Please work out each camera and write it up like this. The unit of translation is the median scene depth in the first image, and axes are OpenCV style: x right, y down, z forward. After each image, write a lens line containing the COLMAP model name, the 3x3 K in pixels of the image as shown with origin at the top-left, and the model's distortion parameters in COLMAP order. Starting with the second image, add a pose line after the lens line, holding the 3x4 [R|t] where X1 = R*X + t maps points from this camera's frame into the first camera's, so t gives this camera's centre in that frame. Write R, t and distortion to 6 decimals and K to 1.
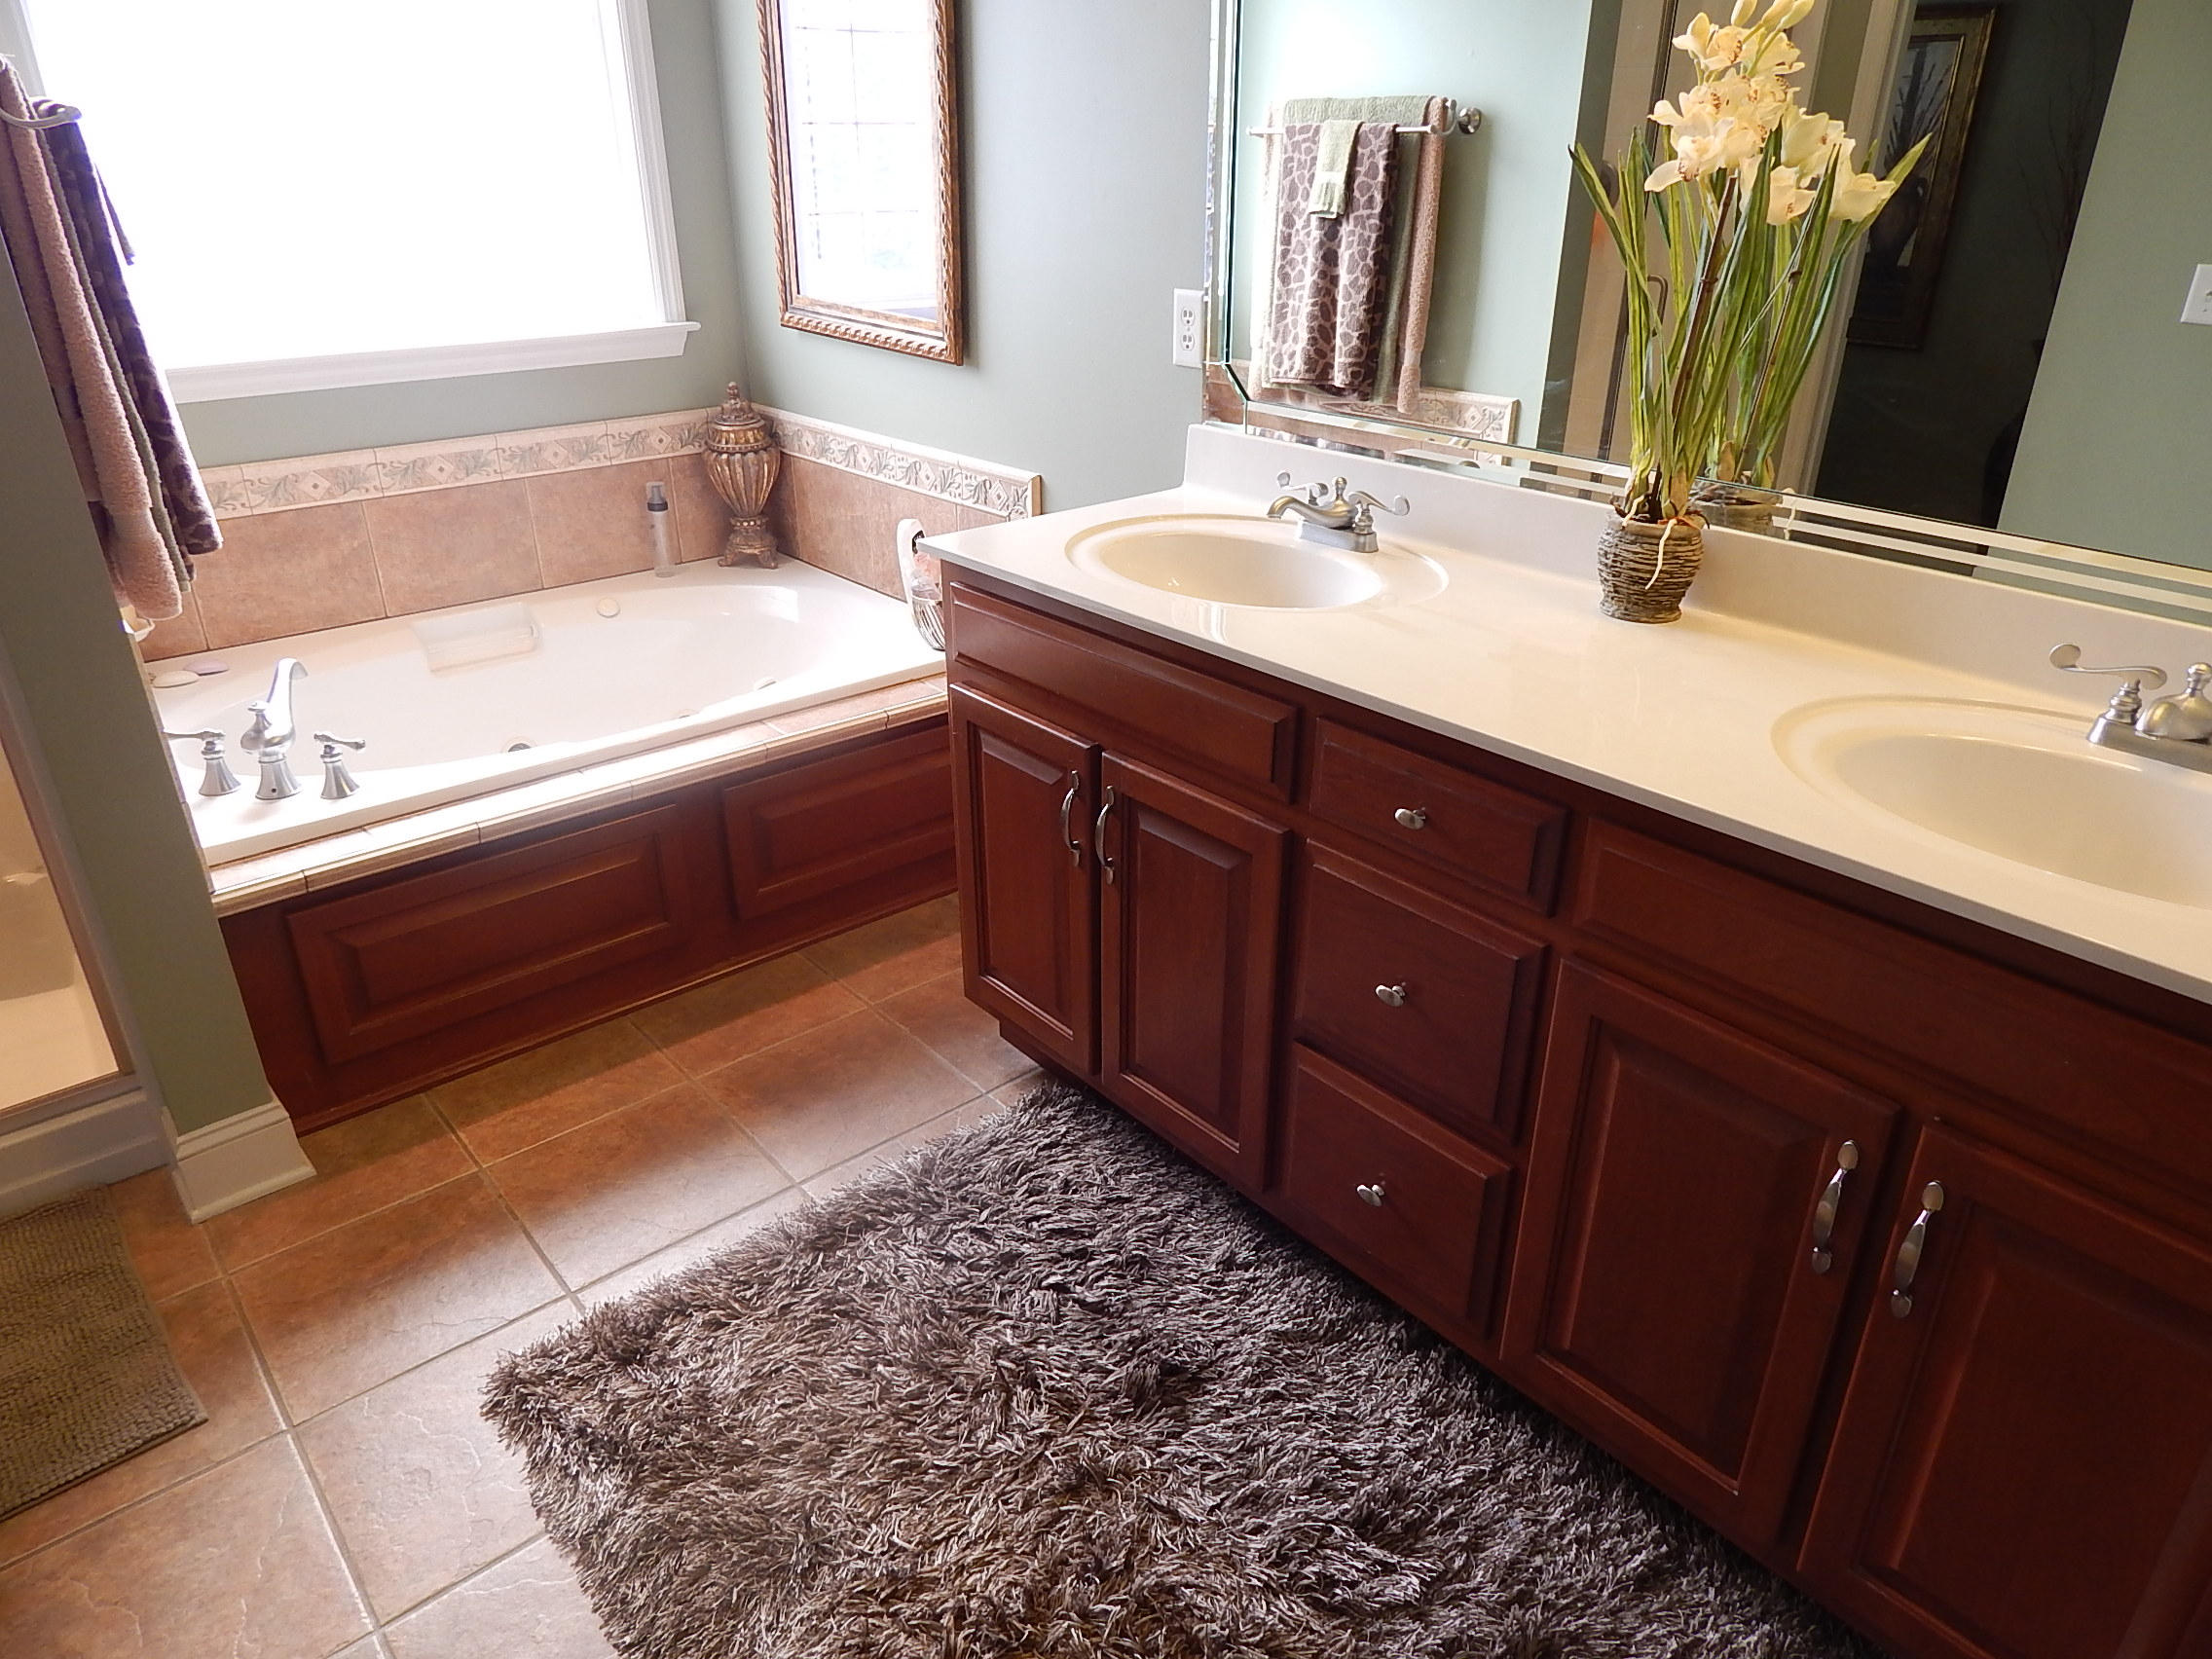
lens RADIAL K [[1468.2, 0, 1103.8], [0, 1468.2, 814.7], [0, 0, 1]] dist [0.007018, -0.002805]
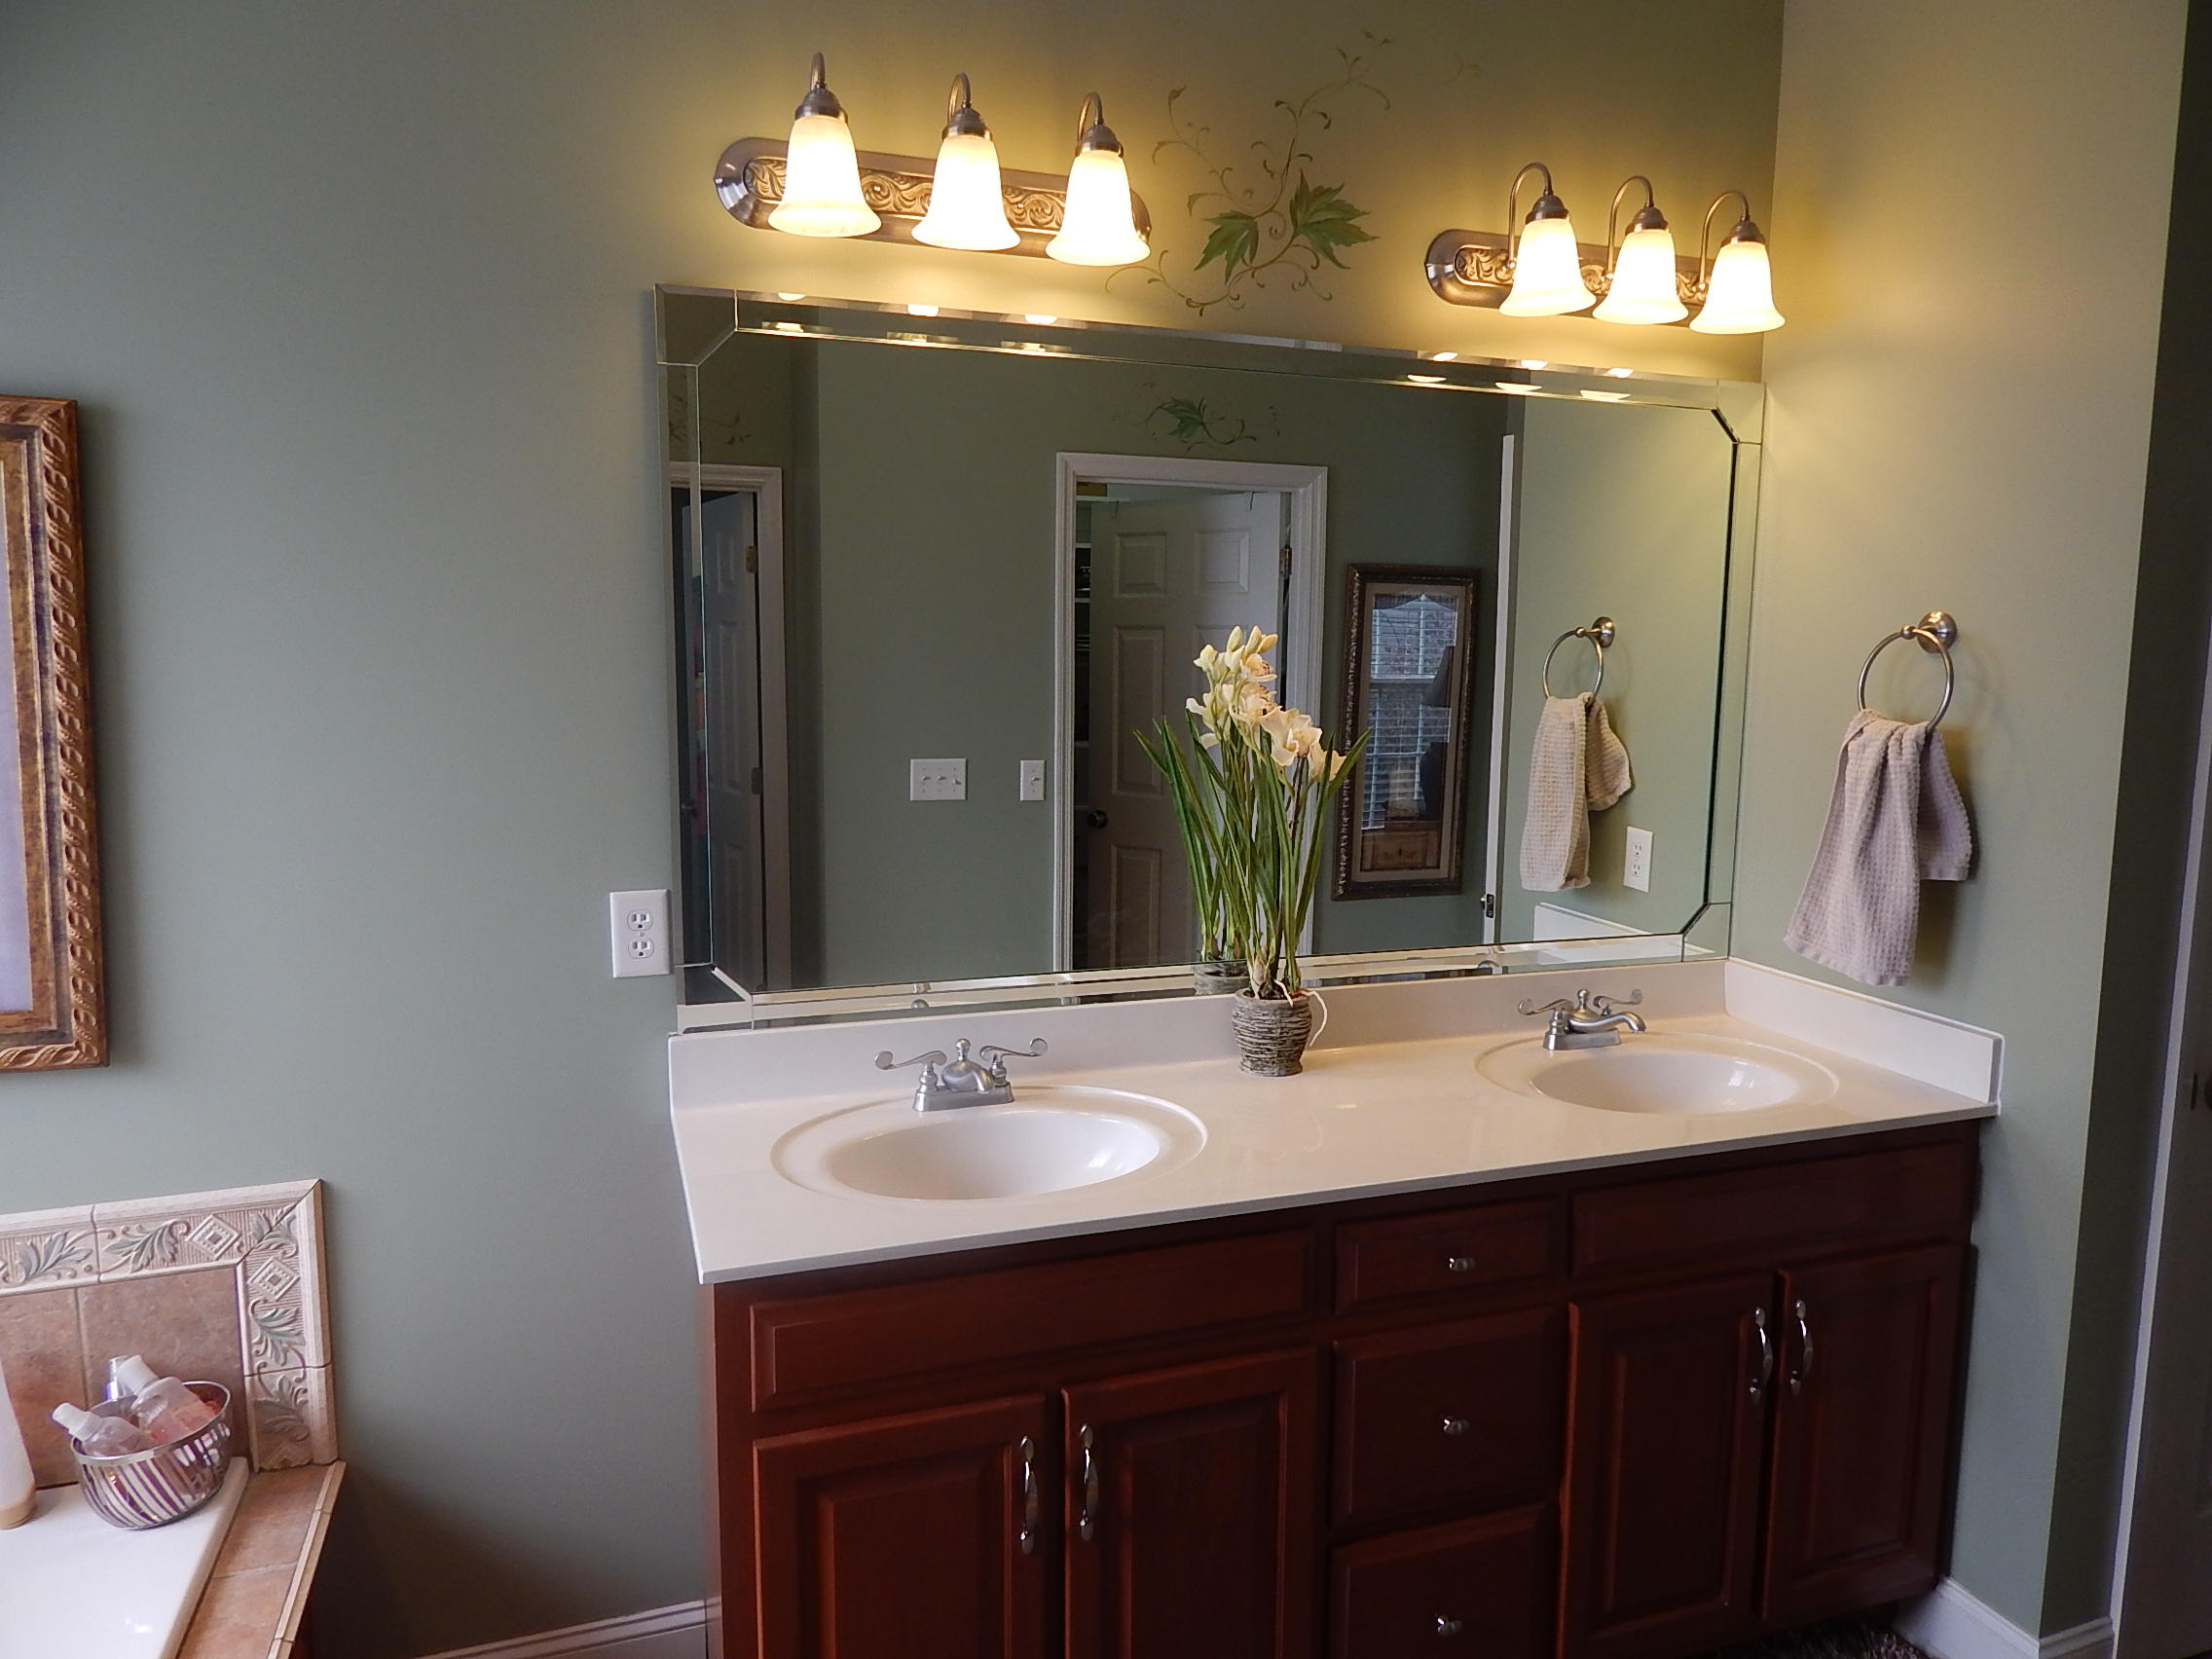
lens RADIAL K [[1468.2, 0, 1109.8], [0, 1468.2, 849.1], [0, 0, 1]] dist [0.007018, -0.002805]
pose [[0.347143, -0.129376, 0.928845, -0.721236], [0.383115, 0.923586, -0.014541, -0.302060], [-0.855987, 0.360903, 0.370182, 0.512010]]
